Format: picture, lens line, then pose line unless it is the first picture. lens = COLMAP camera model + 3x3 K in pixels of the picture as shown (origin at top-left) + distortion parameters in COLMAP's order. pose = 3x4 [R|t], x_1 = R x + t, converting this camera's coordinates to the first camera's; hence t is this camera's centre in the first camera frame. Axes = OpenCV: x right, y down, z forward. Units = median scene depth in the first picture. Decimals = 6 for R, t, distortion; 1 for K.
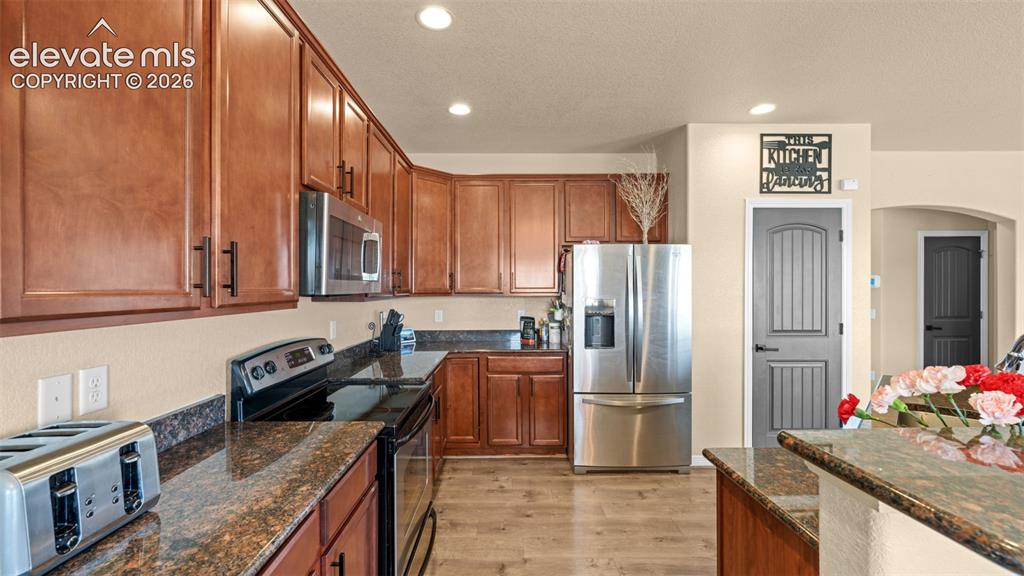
lens RADIAL K [[414.1, 0, 506.6], [0, 414.1, 295.1], [0, 0, 1]] dist [0.004133, -0.002505]
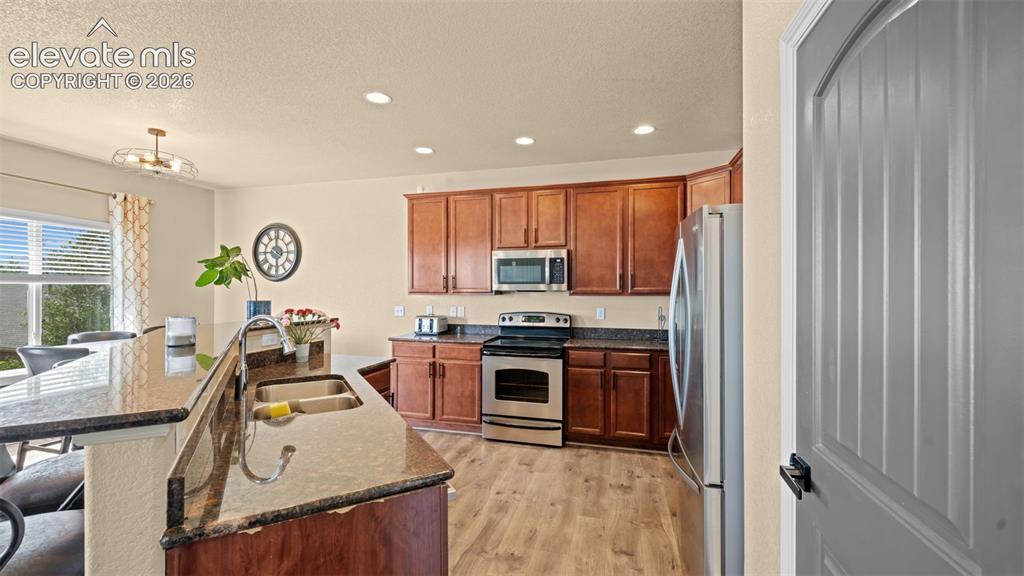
lens RADIAL K [[414.1, 0, 506.1], [0, 414.1, 290.7], [0, 0, 1]] dist [0.004133, -0.002505]
pose [[-0.269174, 0.004179, -0.963082, 0.995470], [-0.015386, 0.999844, 0.008639, -0.010385], [0.962969, 0.017143, -0.269068, 0.870852]]
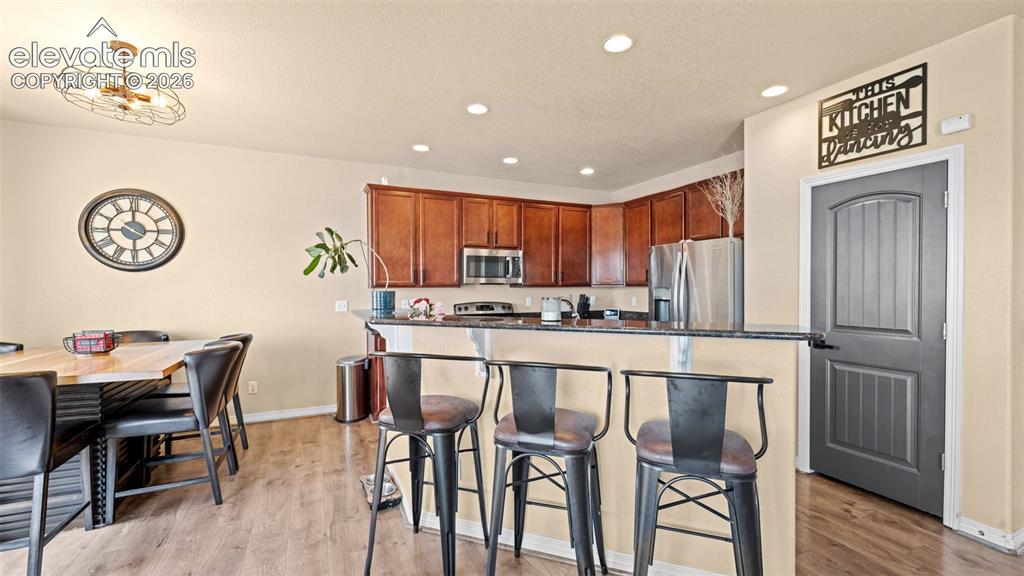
lens RADIAL K [[414.1, 0, 503.1], [0, 414.1, 292.6], [0, 0, 1]] dist [0.004133, -0.002505]
pose [[0.408893, 0.013362, -0.912485, 1.146102], [-0.011741, 0.999887, 0.009380, 0.017120], [0.912507, 0.006878, 0.409004, 0.028388]]
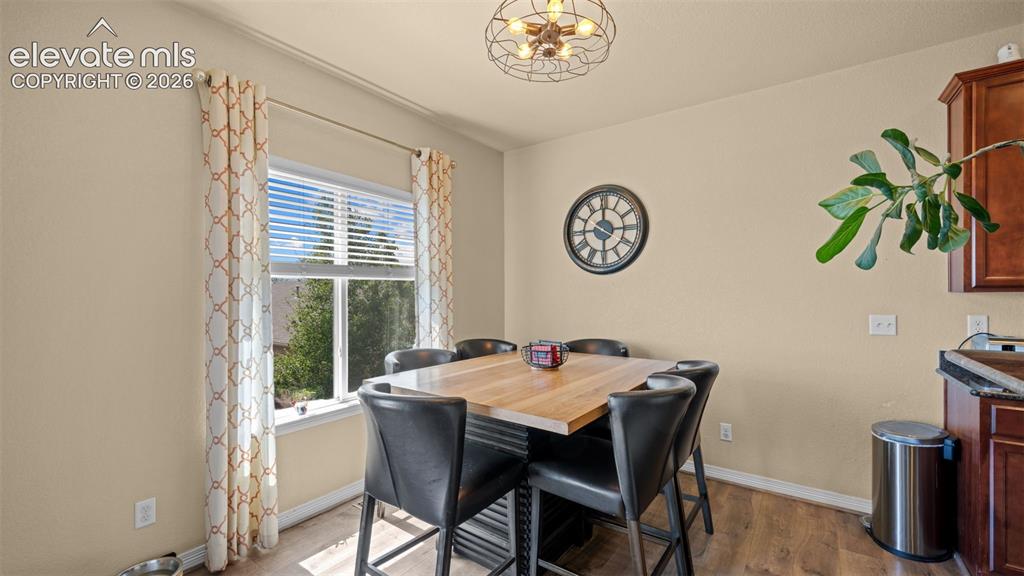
lens RADIAL K [[423.3, 0, 504.7], [0, 423.3, 294.5], [0, 0, 1]] dist [-0.001683, -0.000213]
pose [[-0.596118, 0.010054, -0.802834, 0.694737], [-0.006151, 0.999835, 0.017089, 0.015857], [0.802873, 0.015125, -0.595958, 0.007548]]
